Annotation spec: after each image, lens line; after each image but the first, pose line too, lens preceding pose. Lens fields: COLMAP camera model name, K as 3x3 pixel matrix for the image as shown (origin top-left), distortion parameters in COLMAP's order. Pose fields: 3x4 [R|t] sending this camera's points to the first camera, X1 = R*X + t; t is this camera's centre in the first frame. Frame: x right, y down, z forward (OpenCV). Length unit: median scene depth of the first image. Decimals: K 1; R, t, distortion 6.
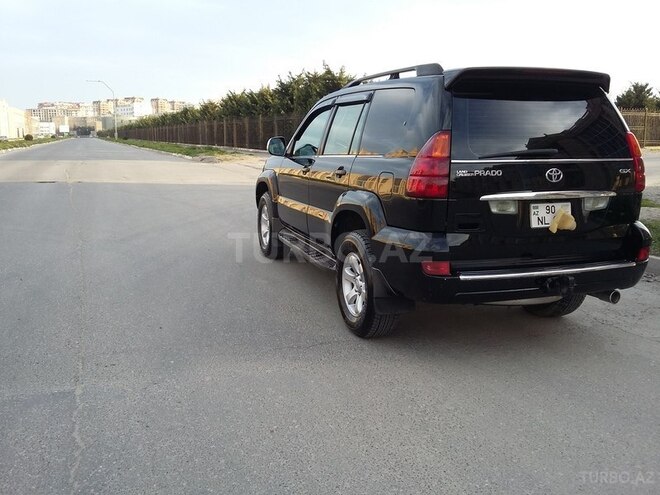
lens RADIAL K [[604.7, 0, 326.7], [0, 604.7, 251.4], [0, 0, 1]] dist [0.081454, -0.157536]
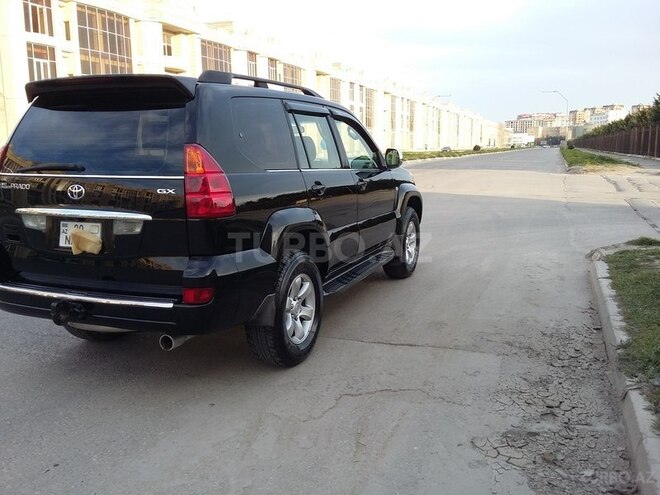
lens RADIAL K [[604.7, 0, 326.7], [0, 604.7, 251.4], [0, 0, 1]] dist [0.081454, -0.157536]
pose [[0.746211, 0.106840, -0.657080, 1.070248], [-0.116819, 0.992737, 0.028753, -0.089788], [0.655379, 0.055304, 0.753272, 0.470981]]
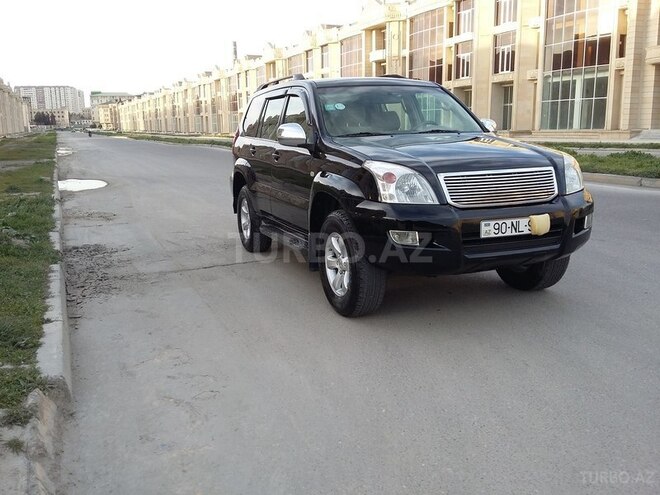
lens RADIAL K [[604.7, 0, 326.7], [0, 604.7, 251.4], [0, 0, 1]] dist [0.081454, -0.157536]
pose [[-0.999001, 0.030991, -0.032186, 0.273311], [0.016393, 0.924337, 0.381224, -0.499669], [0.041565, 0.380315, -0.923922, 2.688036]]
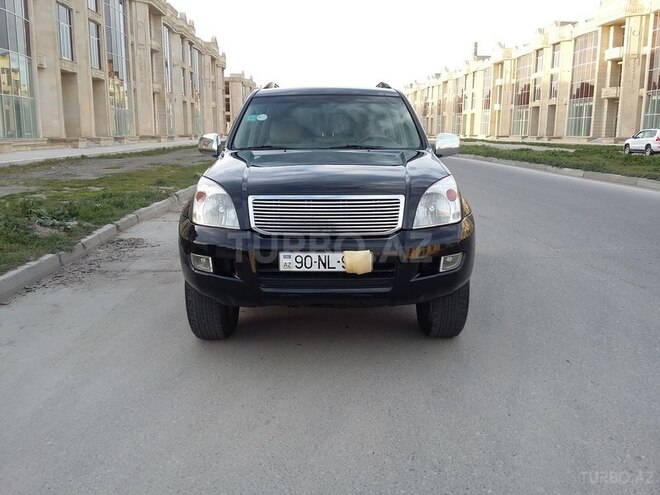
lens RADIAL K [[604.7, 0, 326.7], [0, 604.7, 251.4], [0, 0, 1]] dist [0.081454, -0.157536]
pose [[-0.946473, -0.060793, 0.317006, -0.277027], [0.062518, 0.928980, 0.364811, -0.481906], [-0.316671, 0.365103, -0.875454, 2.531040]]
